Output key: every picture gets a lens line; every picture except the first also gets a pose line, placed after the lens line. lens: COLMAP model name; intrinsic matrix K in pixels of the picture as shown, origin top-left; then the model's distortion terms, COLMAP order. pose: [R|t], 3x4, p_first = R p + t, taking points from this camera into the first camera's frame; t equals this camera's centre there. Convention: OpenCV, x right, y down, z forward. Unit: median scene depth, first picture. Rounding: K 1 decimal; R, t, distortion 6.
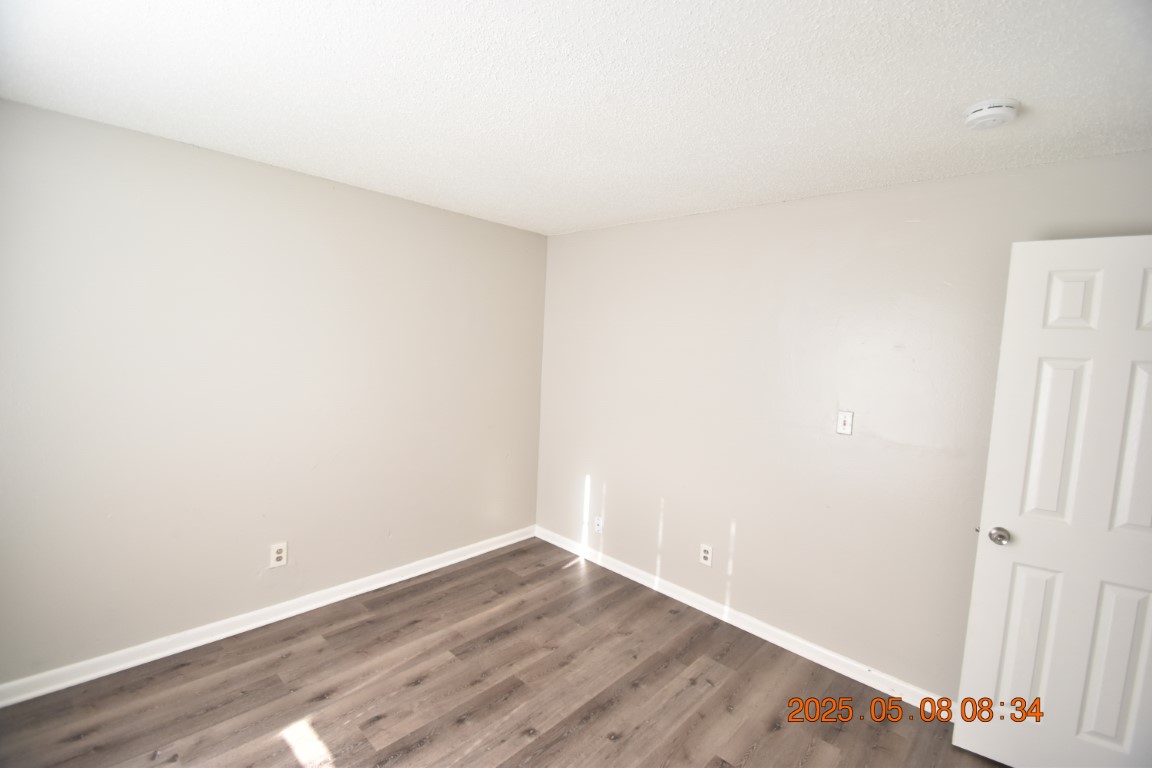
lens RADIAL K [[501.6, 0, 568.4], [0, 501.6, 382.7], [0, 0, 1]] dist [0.009324, -0.013211]
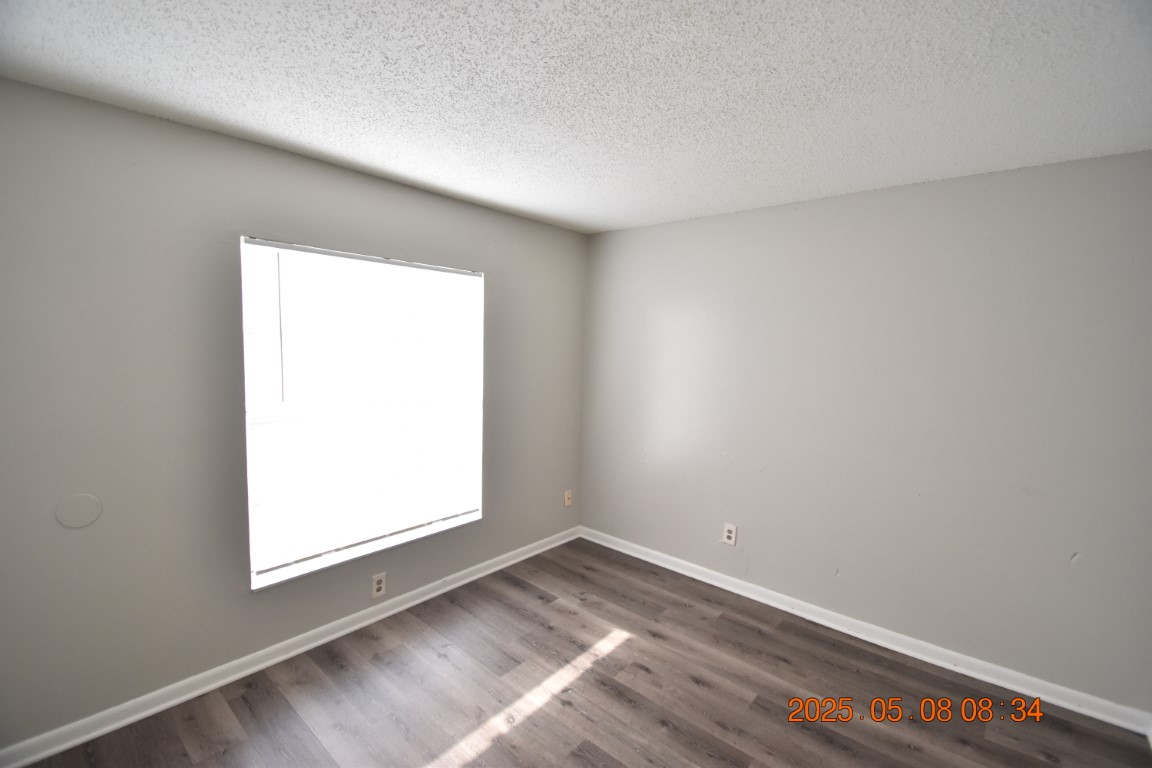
lens RADIAL K [[501.6, 0, 572.9], [0, 501.6, 383.7], [0, 0, 1]] dist [0.009324, -0.013211]
pose [[0.051253, 0.036707, -0.998011, 0.659967], [-0.098868, 0.994602, 0.031504, -0.013692], [0.993780, 0.097056, 0.054606, 0.610162]]
